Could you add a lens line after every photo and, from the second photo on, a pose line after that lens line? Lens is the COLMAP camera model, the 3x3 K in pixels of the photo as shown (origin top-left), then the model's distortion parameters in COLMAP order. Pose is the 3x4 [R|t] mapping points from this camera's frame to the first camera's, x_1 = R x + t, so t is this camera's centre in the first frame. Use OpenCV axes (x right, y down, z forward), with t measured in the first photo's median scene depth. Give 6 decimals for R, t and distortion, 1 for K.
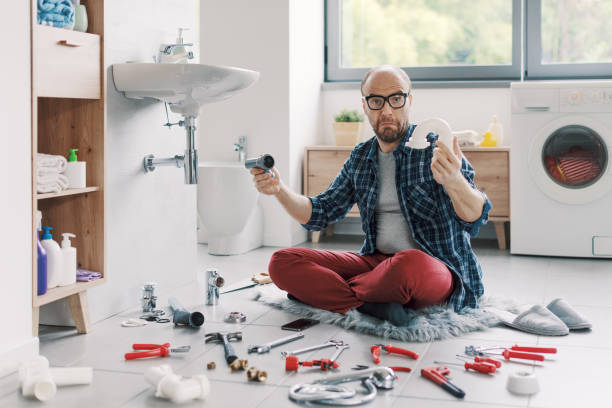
lens RADIAL K [[891.9, 0, 305.7], [0, 891.9, 127.9], [0, 0, 1]] dist [-0.000039, -0.011293]
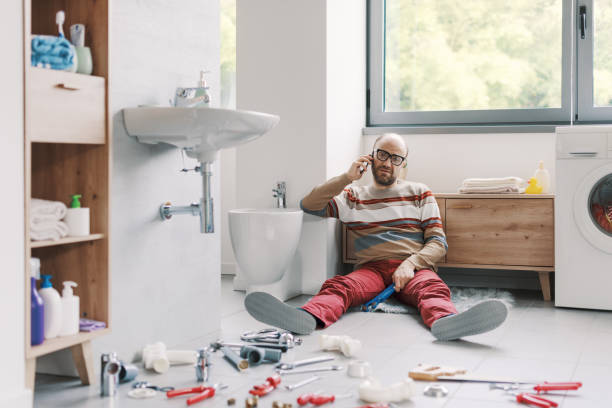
lens RADIAL K [[886.9, 0, 308.7], [0, 886.9, 177.0], [0, 0, 1]] dist [-0.001725, 0.004284]
pose [[0.996890, 0.002790, -0.078759, 0.066678], [-0.002395, 0.999984, 0.005110, -0.001752], [0.078772, -0.004906, 0.996881, 0.054271]]
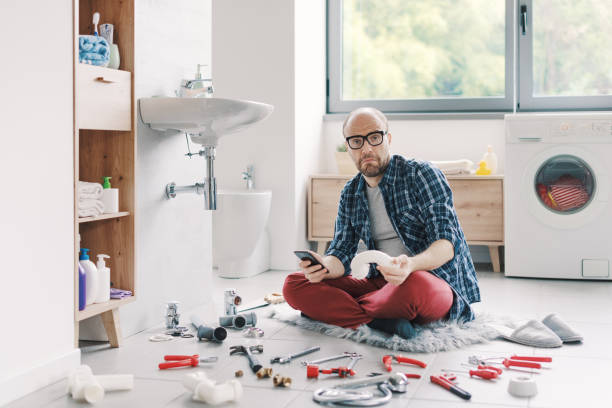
lens RADIAL K [[885.0, 0, 305.0], [0, 885.0, 156.0], [0, 0, 1]] dist [-0.004614, -0.018527]
pose [[0.999929, -0.000649, 0.011928, -0.031763], [0.000671, 0.999998, -0.001850, 0.000377], [-0.011926, 0.001858, 0.999927, -0.077362]]
